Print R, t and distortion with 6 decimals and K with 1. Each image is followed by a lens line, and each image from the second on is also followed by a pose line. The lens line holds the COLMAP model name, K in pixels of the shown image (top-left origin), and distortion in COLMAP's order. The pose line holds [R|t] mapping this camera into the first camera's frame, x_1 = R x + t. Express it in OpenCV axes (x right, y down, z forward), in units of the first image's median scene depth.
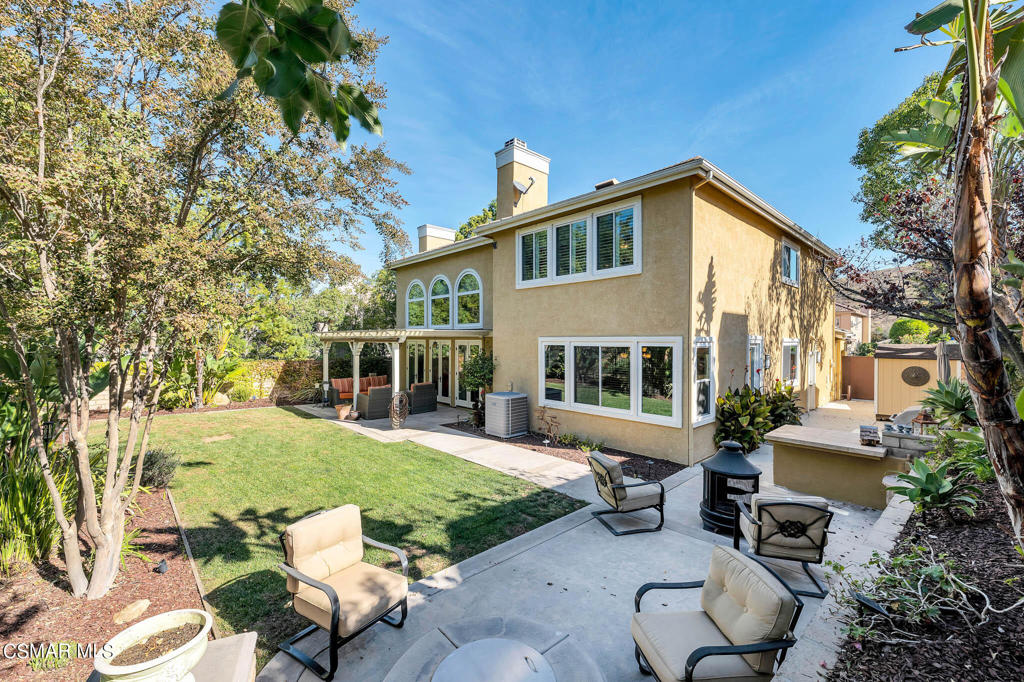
lens RADIAL K [[417.8, 0, 512.0], [0, 417.8, 341.0], [0, 0, 1]] dist [0.001487, 0.000035]
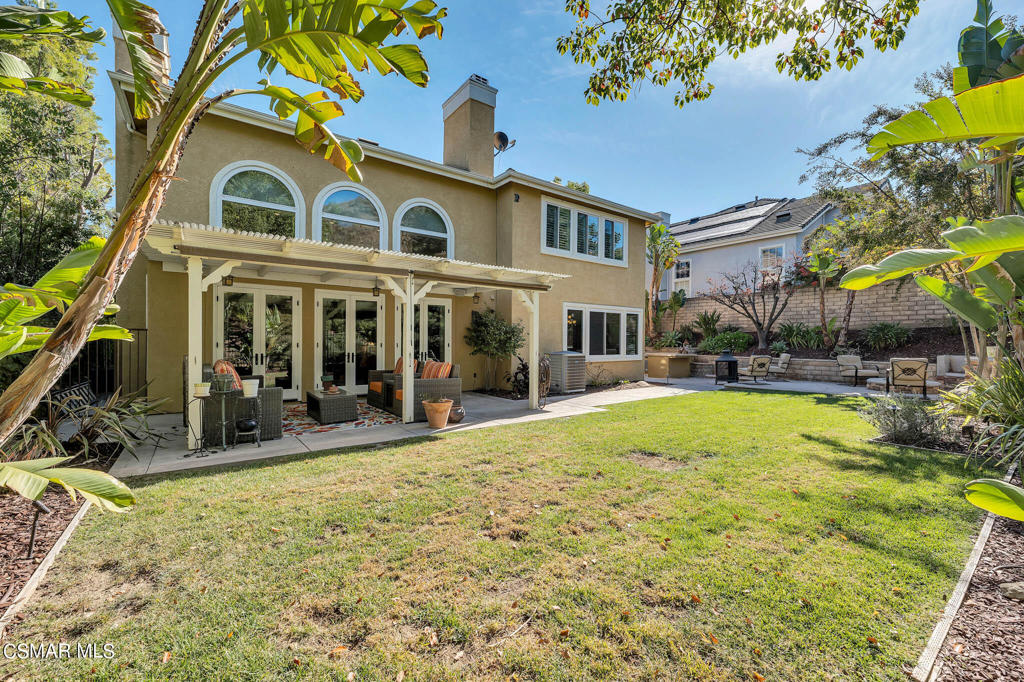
lens RADIAL K [[417.8, 0, 512.0], [0, 417.8, 341.0], [0, 0, 1]] dist [0.001487, 0.000035]
pose [[0.118713, -0.001275, 0.992928, -1.094220], [-0.004813, 0.999987, 0.001860, 0.097003], [-0.992917, -0.004999, 0.118705, 1.024548]]
